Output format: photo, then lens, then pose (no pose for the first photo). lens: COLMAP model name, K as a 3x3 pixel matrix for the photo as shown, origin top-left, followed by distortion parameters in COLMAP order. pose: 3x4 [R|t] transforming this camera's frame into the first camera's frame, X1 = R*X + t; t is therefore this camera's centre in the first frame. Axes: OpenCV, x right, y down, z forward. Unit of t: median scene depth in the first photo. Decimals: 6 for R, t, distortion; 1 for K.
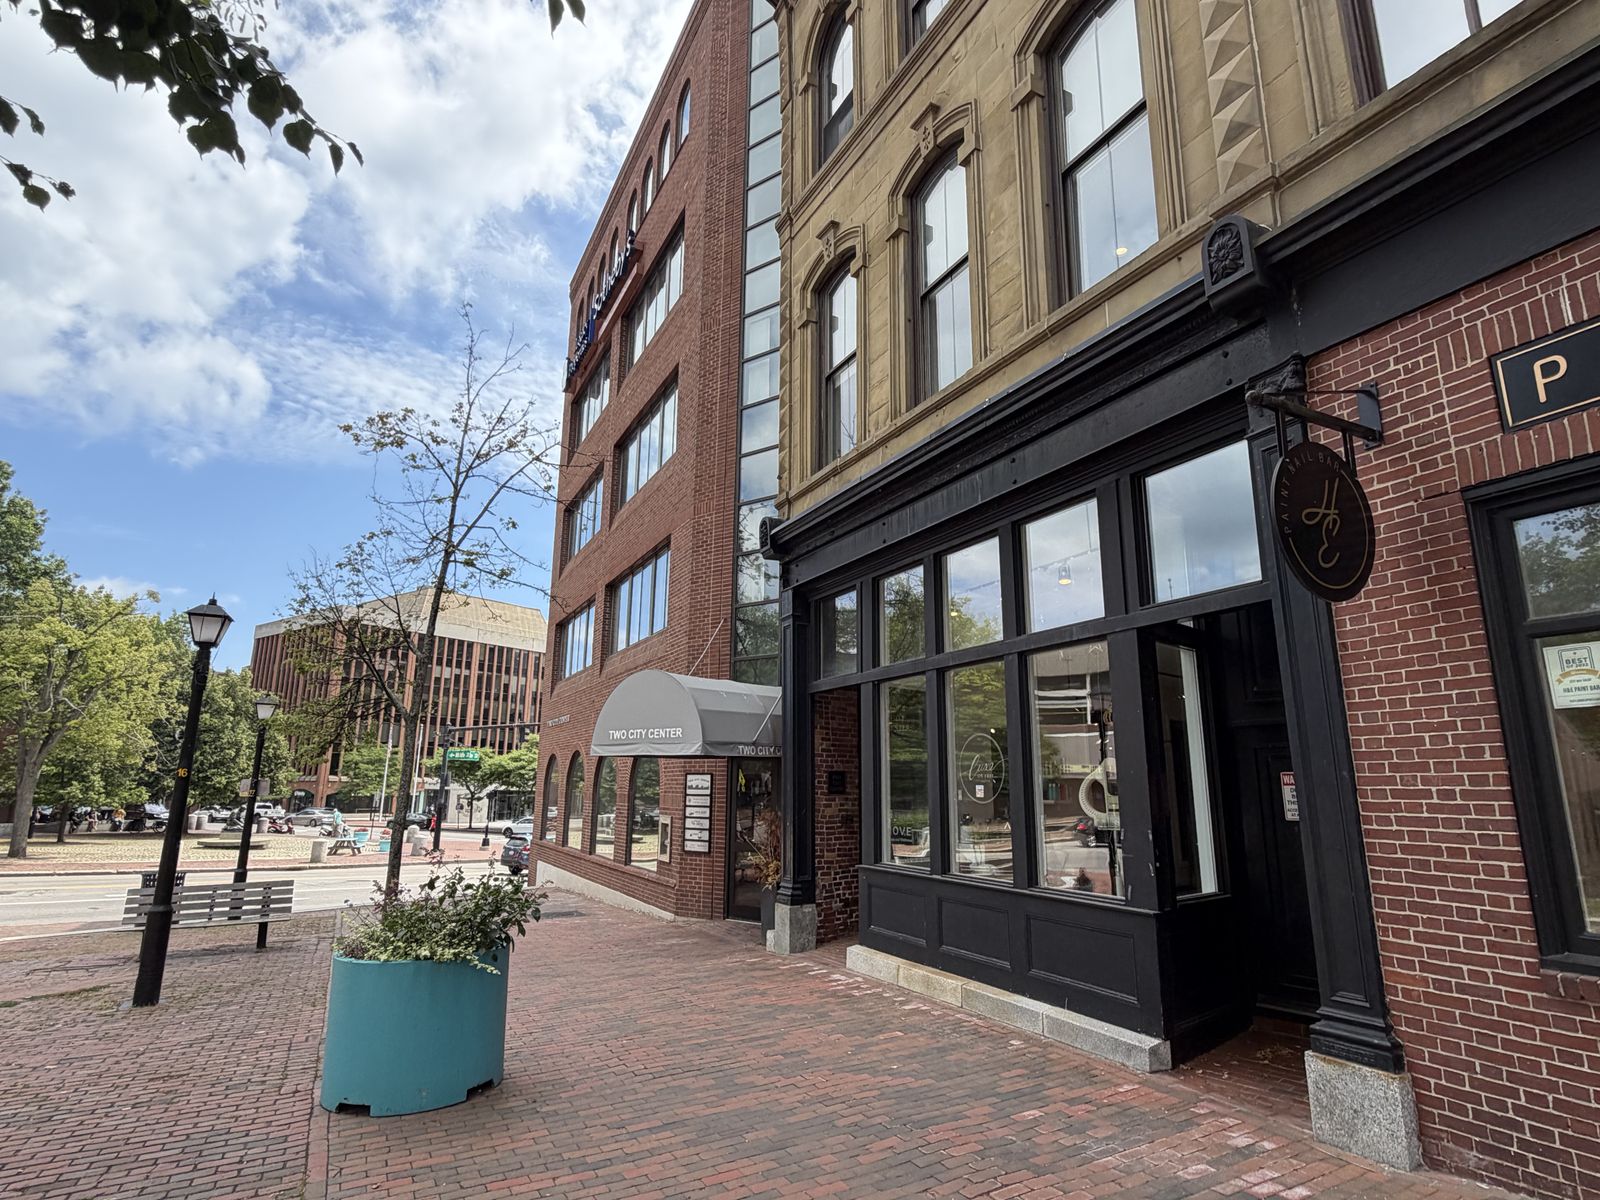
lens RADIAL K [[843.8, 0, 801.6], [0, 843.8, 599.3], [0, 0, 1]] dist [-0.002906, 0.003359]
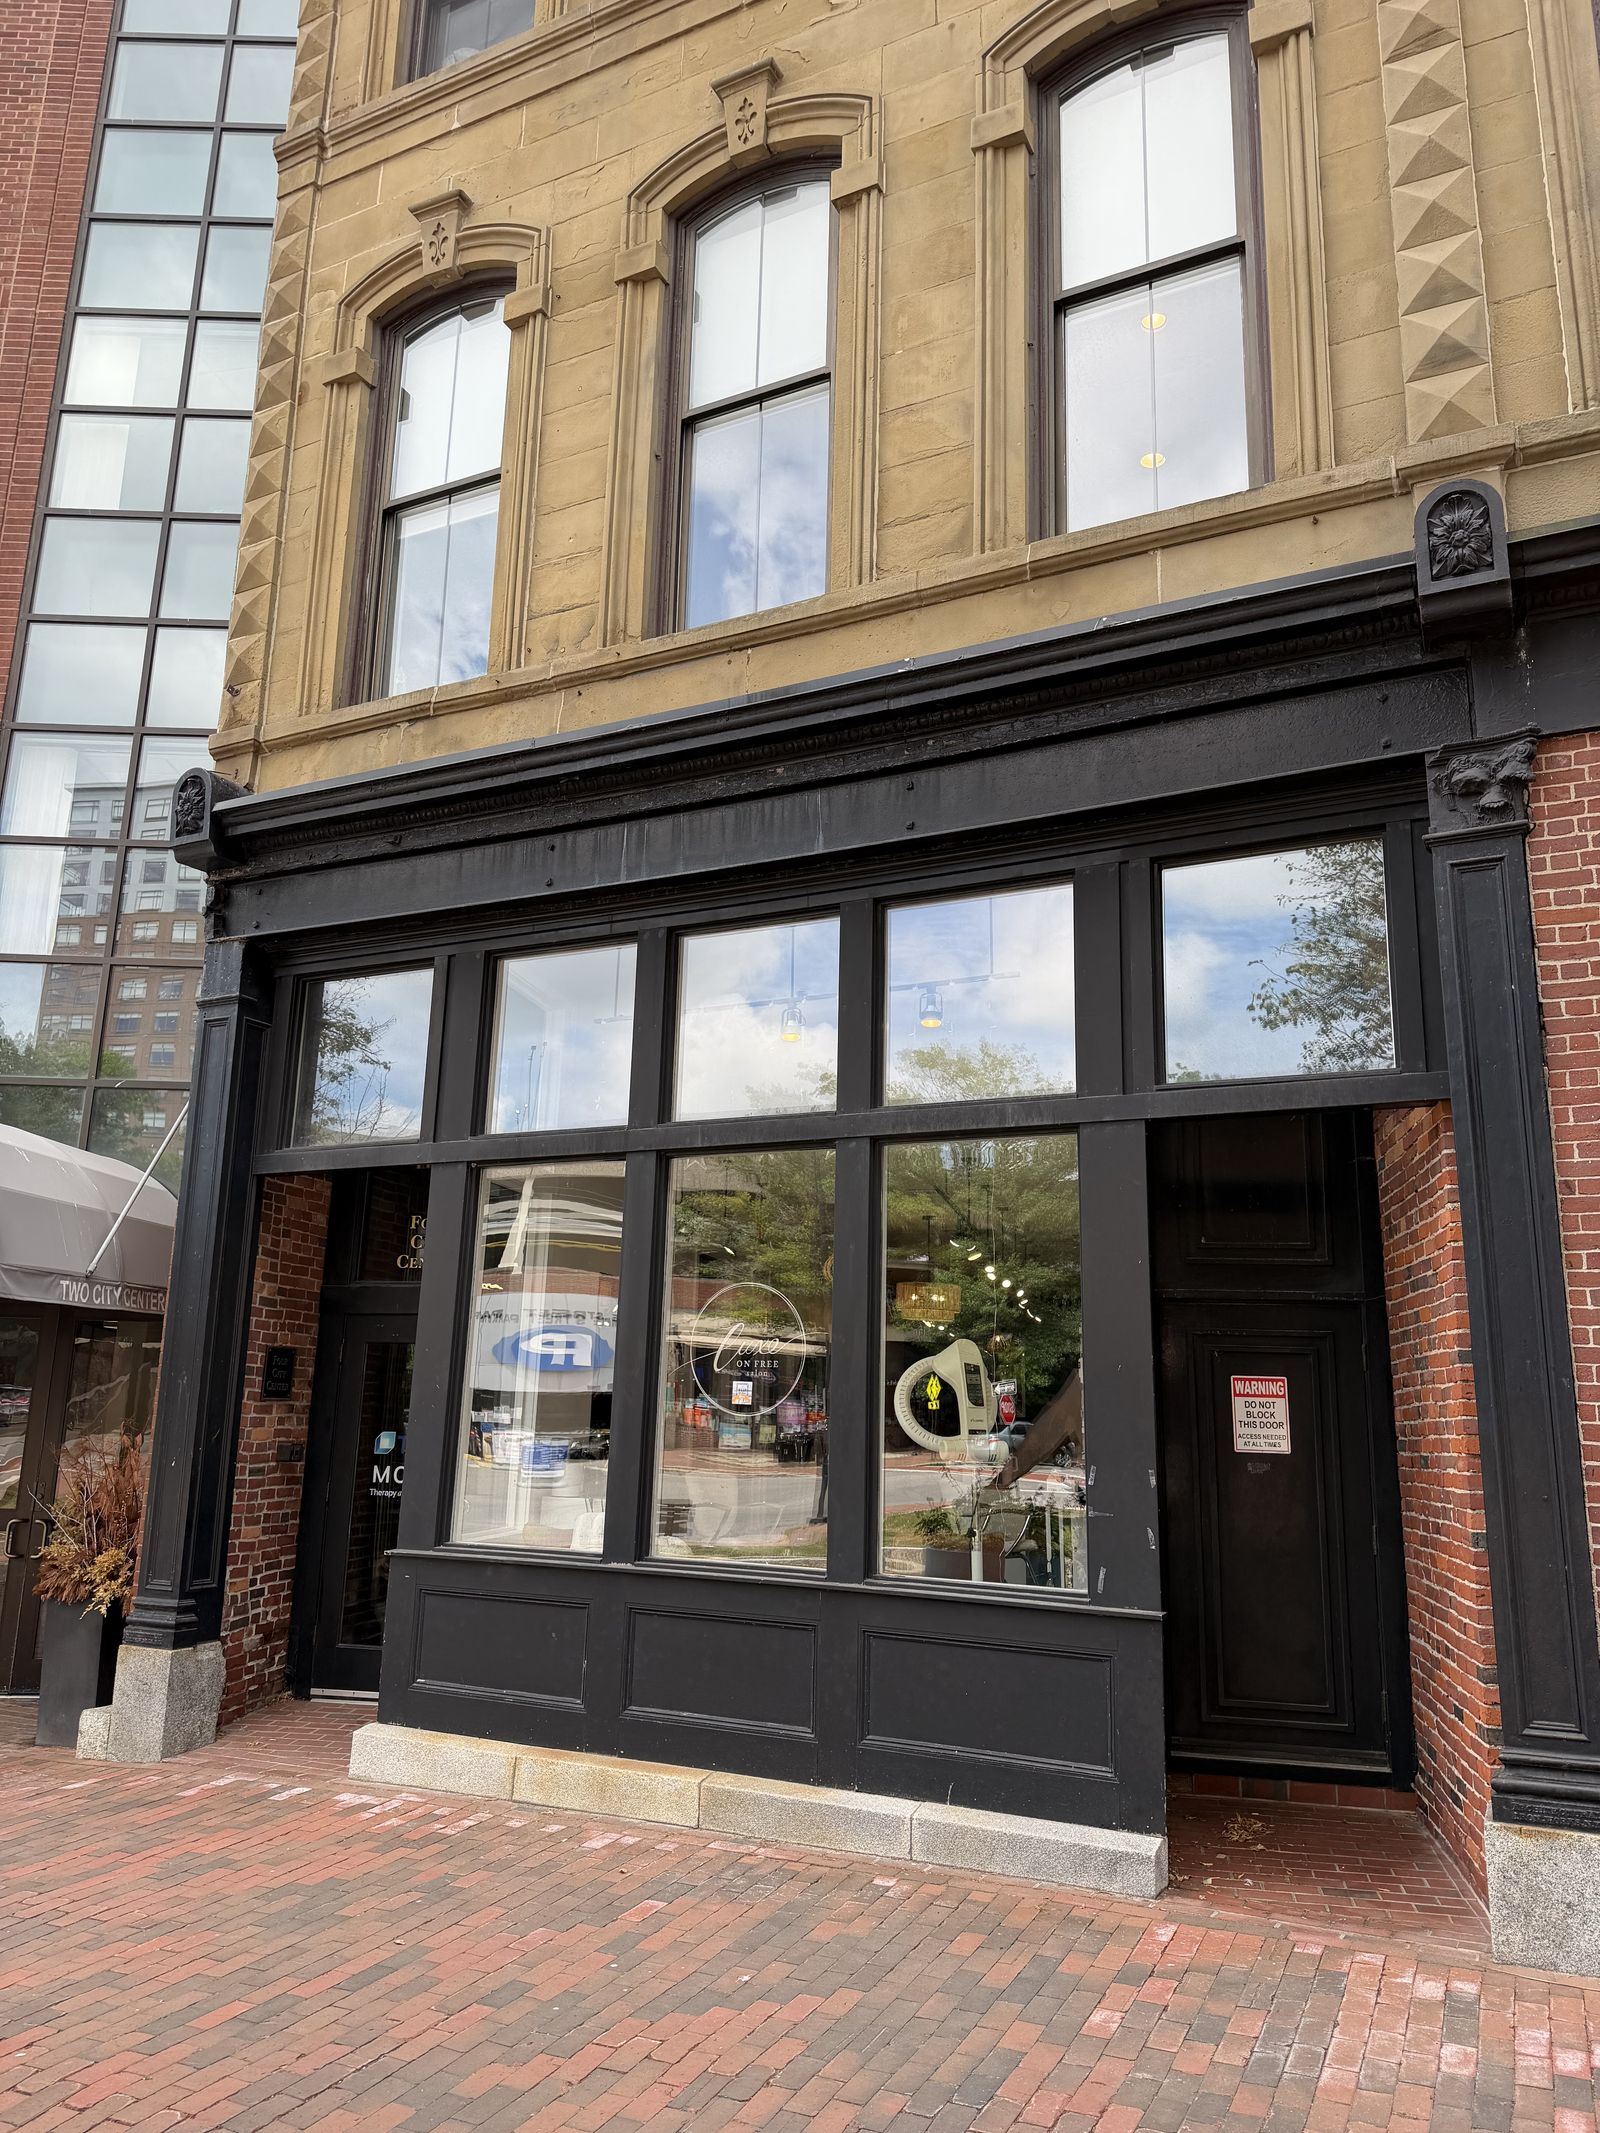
lens RADIAL K [[1496.9, 0, 800.3], [0, 1496.9, 1073.0], [0, 0, 1]] dist [0.020750, -0.021613]
pose [[0.804963, 0.143759, 0.575646, -0.366212], [-0.148500, 0.988139, -0.039116, 0.072783], [-0.574441, -0.053997, 0.816763, 0.282450]]
